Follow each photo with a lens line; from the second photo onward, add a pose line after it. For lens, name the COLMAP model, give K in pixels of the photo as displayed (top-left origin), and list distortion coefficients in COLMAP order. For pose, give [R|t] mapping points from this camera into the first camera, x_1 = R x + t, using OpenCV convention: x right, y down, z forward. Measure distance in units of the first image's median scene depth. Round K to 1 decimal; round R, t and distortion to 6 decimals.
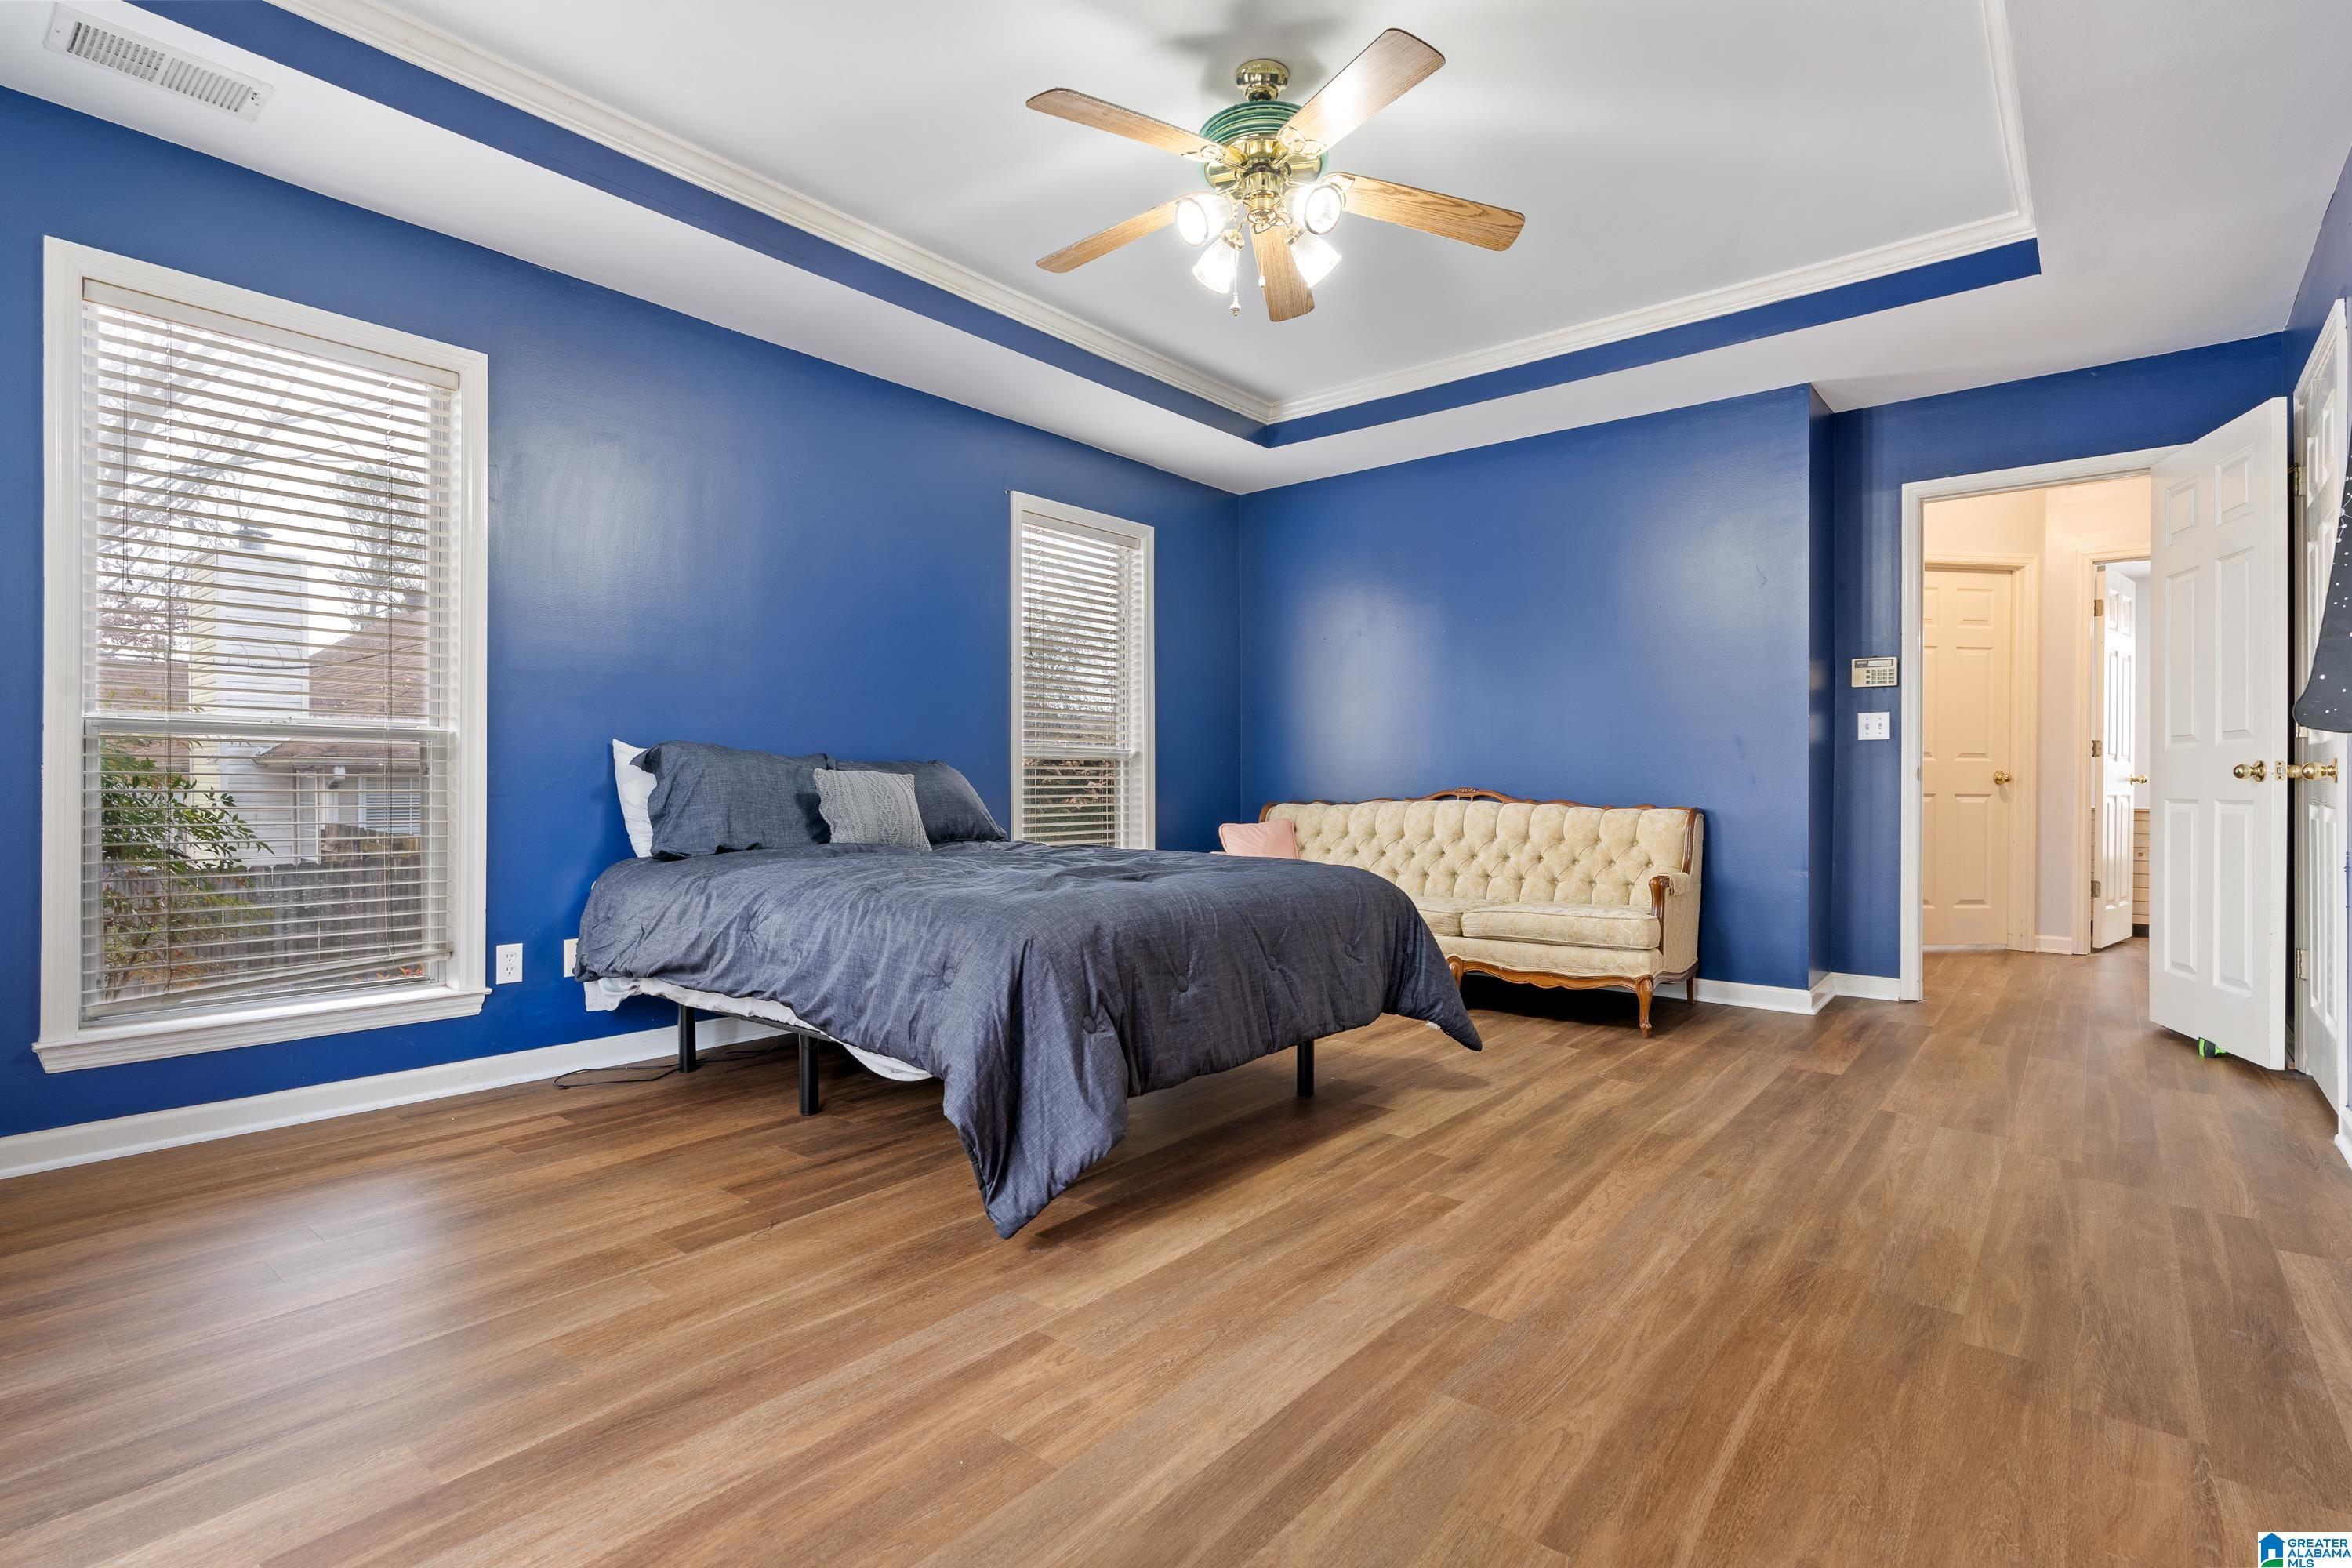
lens RADIAL K [[1135.5, 0, 1176.0], [0, 1135.5, 784.0], [0, 0, 1]] dist [-0.003890, -0.001111]
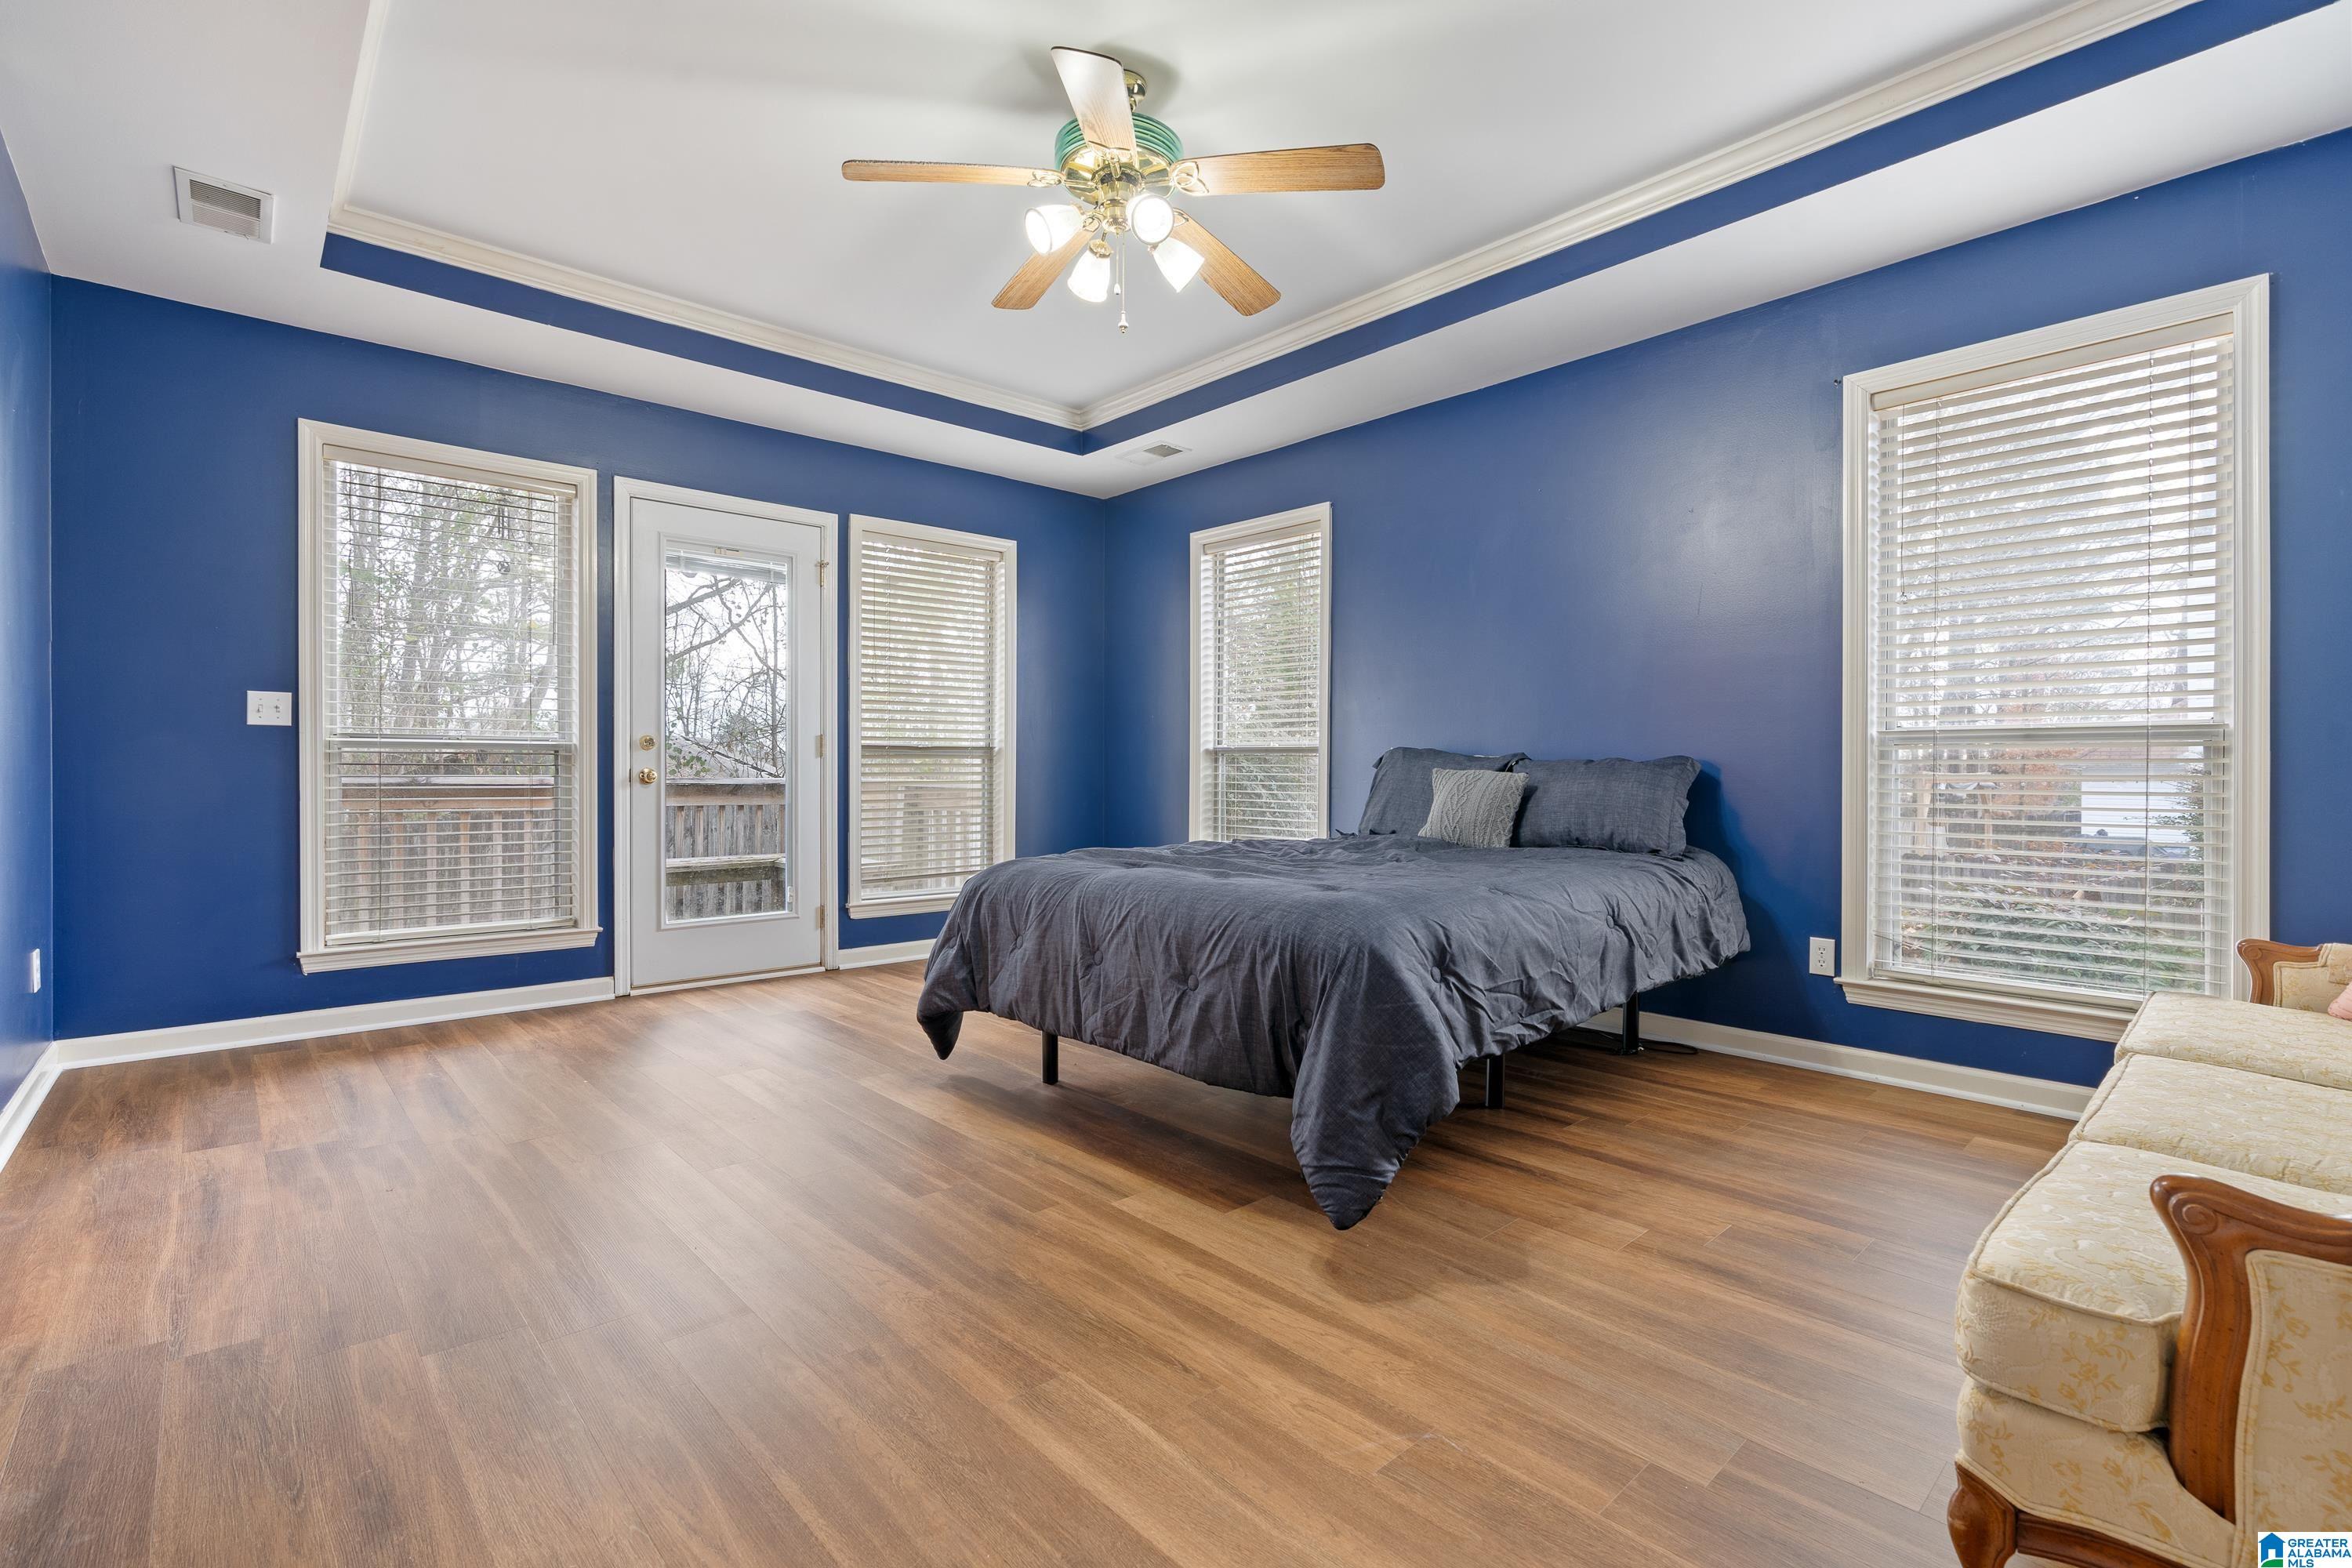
lens RADIAL K [[1061.3, 0, 1176.0], [0, 1061.3, 784.0], [0, 0, 1]] dist [-0.010390, -0.000092]
pose [[-0.147272, 0.005740, -0.989079, 0.996811], [-0.006723, 0.999954, 0.006804, -0.004113], [0.989073, 0.007651, -0.147226, 1.190024]]
